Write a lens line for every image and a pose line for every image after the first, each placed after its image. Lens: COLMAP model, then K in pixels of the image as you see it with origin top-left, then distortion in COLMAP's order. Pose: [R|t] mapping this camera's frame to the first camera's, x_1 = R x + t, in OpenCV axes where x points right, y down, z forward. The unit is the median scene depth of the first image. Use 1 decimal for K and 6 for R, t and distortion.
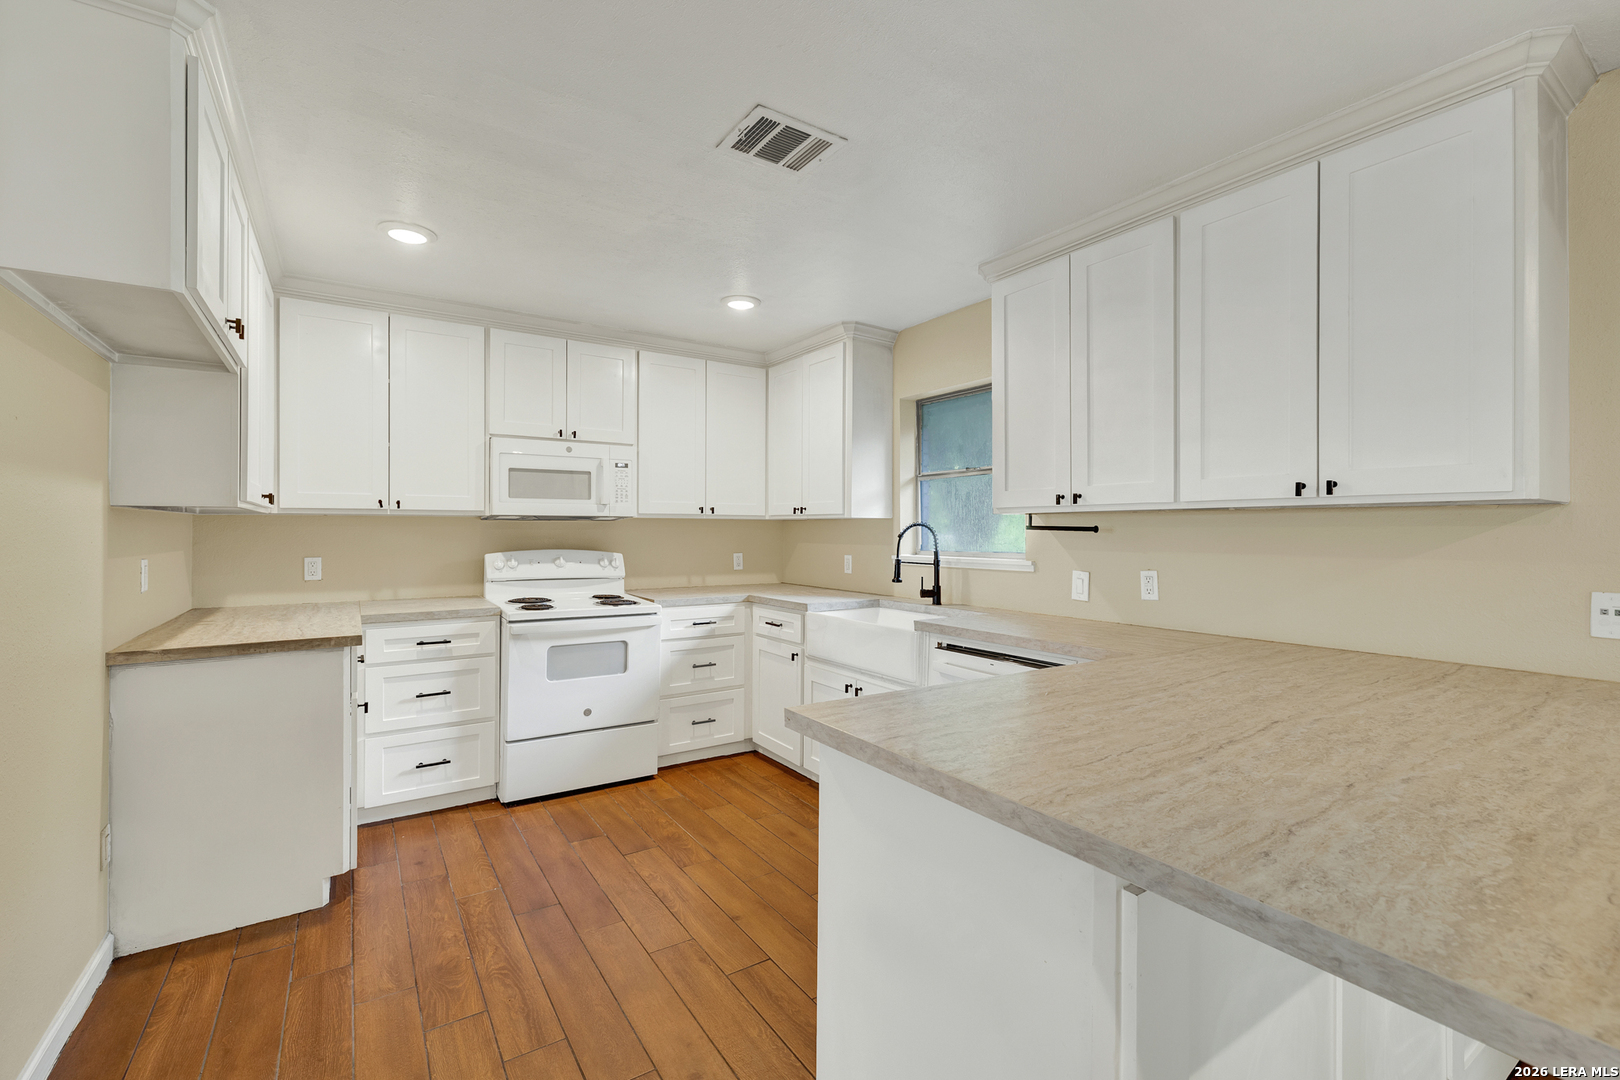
lens RADIAL K [[695.2, 0, 802.9], [0, 695.2, 528.8], [0, 0, 1]] dist [-0.001766, 0.000478]
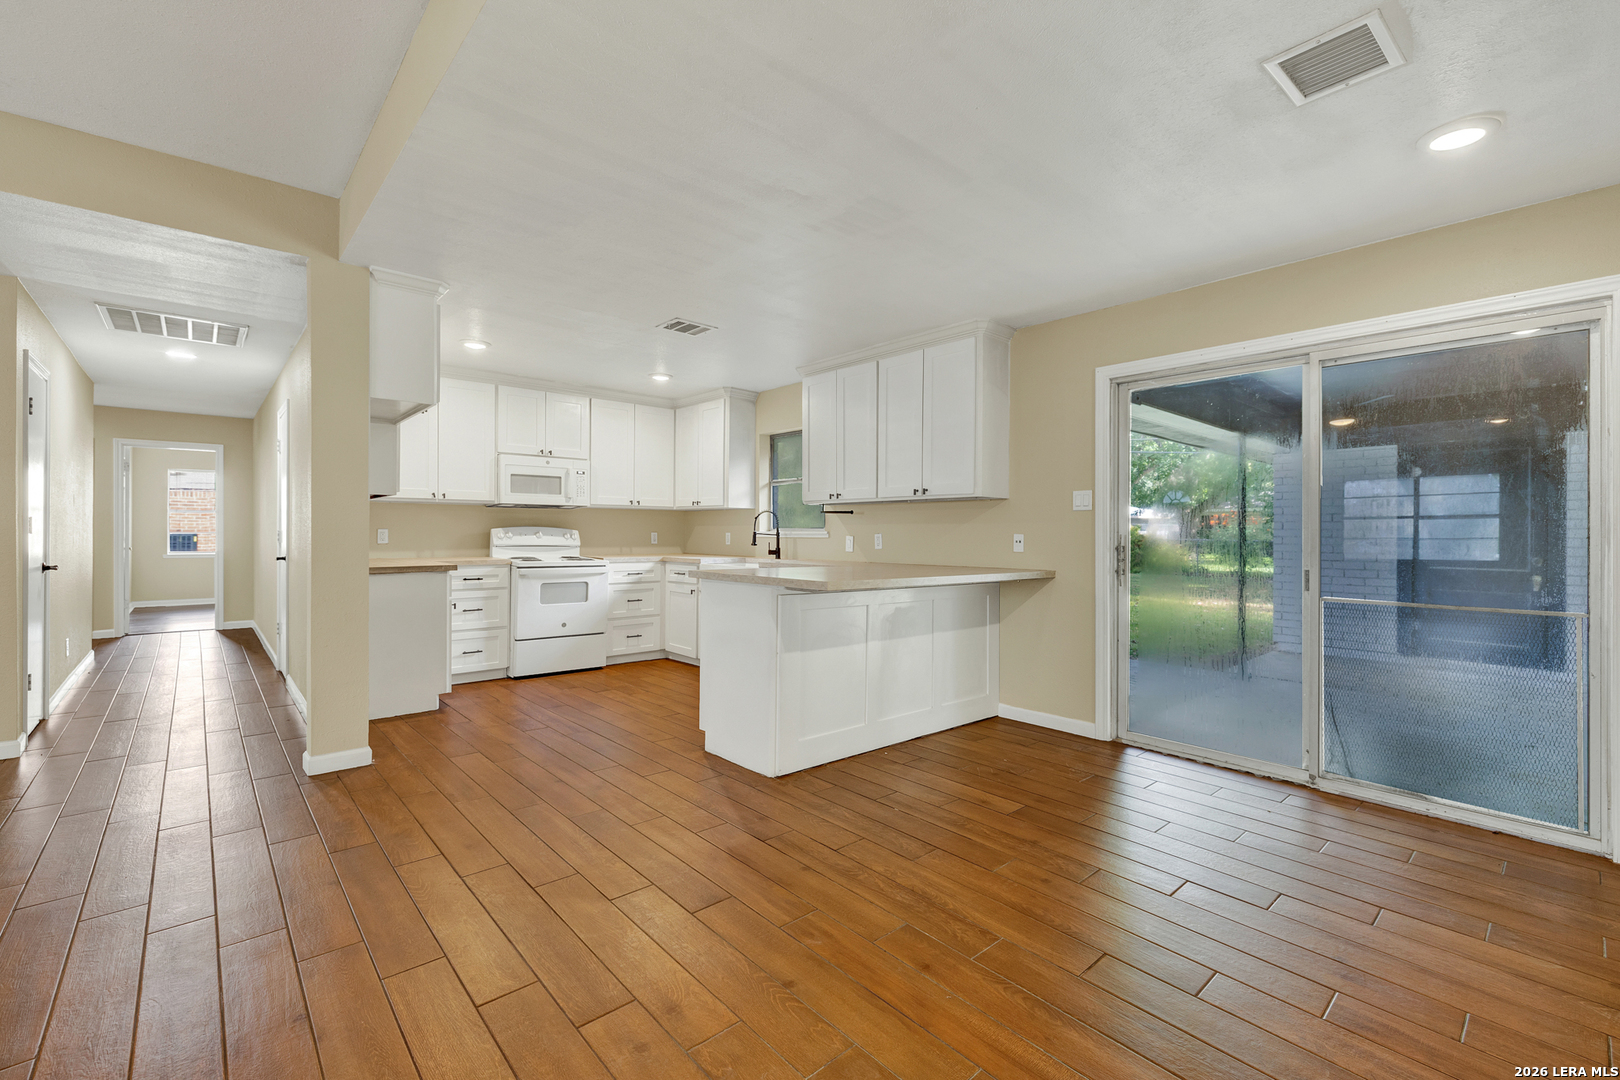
lens RADIAL K [[695.2, 0, 802.9], [0, 695.2, 528.8], [0, 0, 1]] dist [-0.001766, 0.000478]
pose [[0.989828, 0.004101, 0.142207, 0.011653], [-0.003813, 0.999990, -0.002300, 0.038004], [-0.142215, 0.001735, 0.989834, -0.651054]]
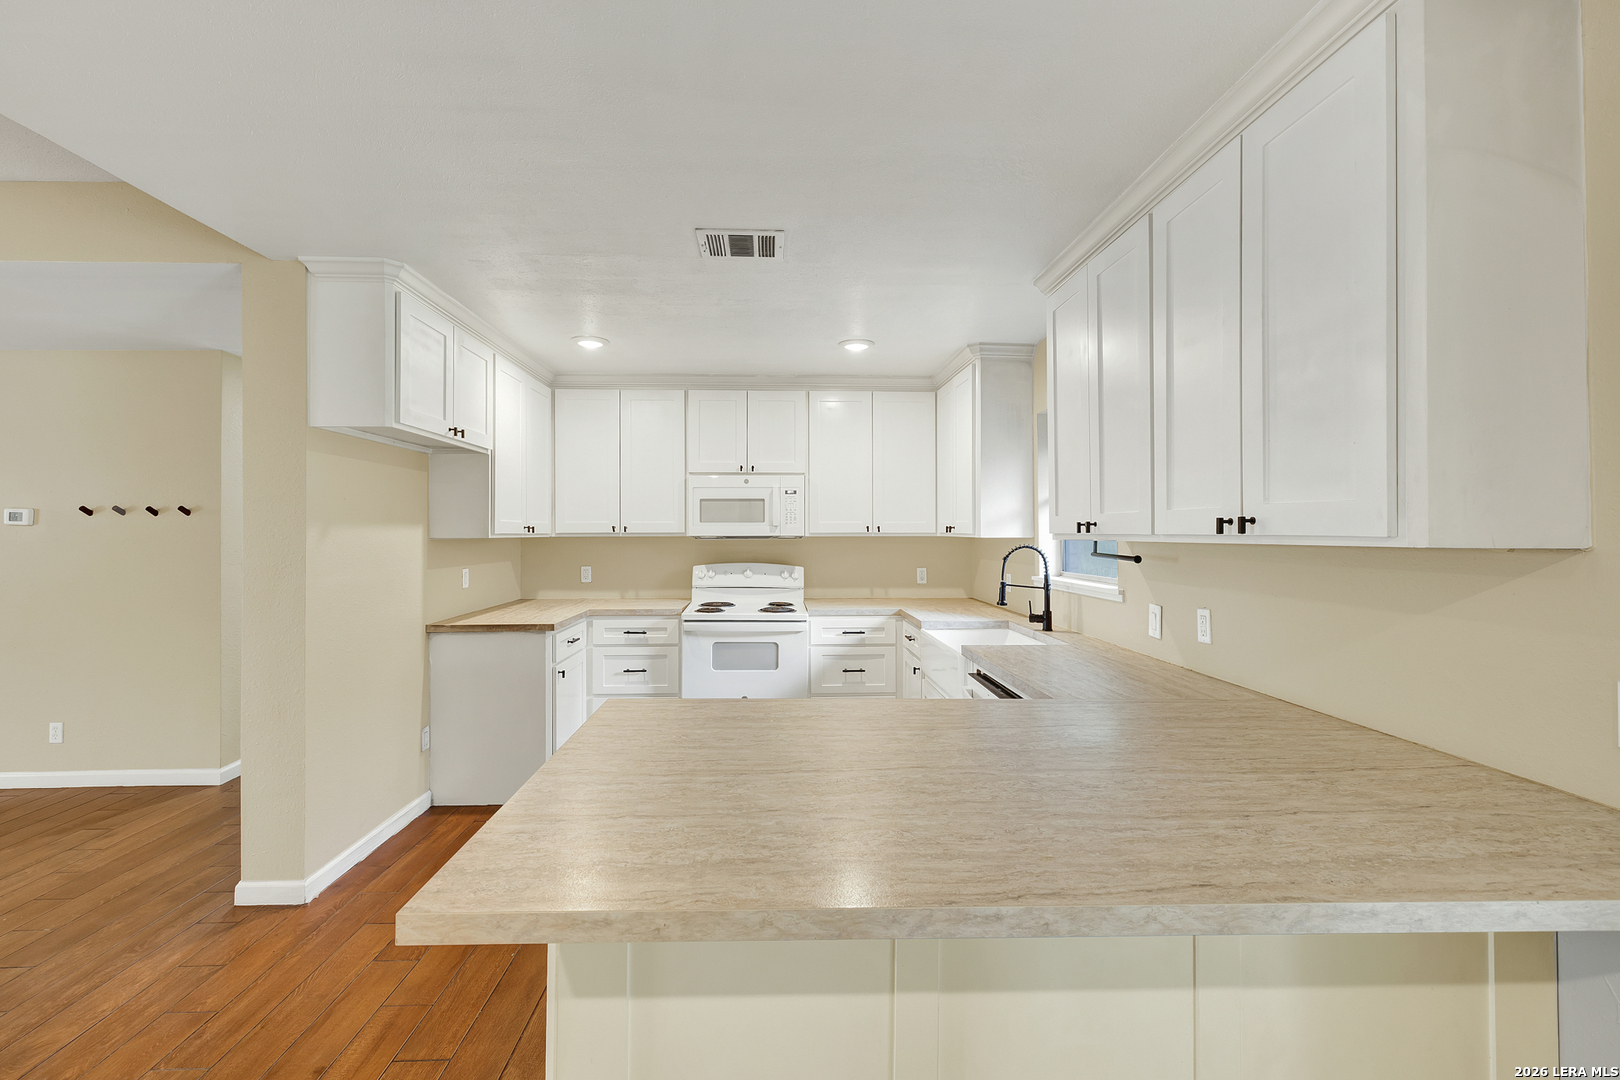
lens RADIAL K [[700.7, 0, 796.4], [0, 700.7, 525.5], [0, 0, 1]] dist [0.001424, 0.000258]
pose [[0.854300, -0.007268, -0.519730, 0.382772], [0.004103, 0.999965, -0.007239, -0.028373], [0.519765, 0.004052, 0.854300, -0.001158]]
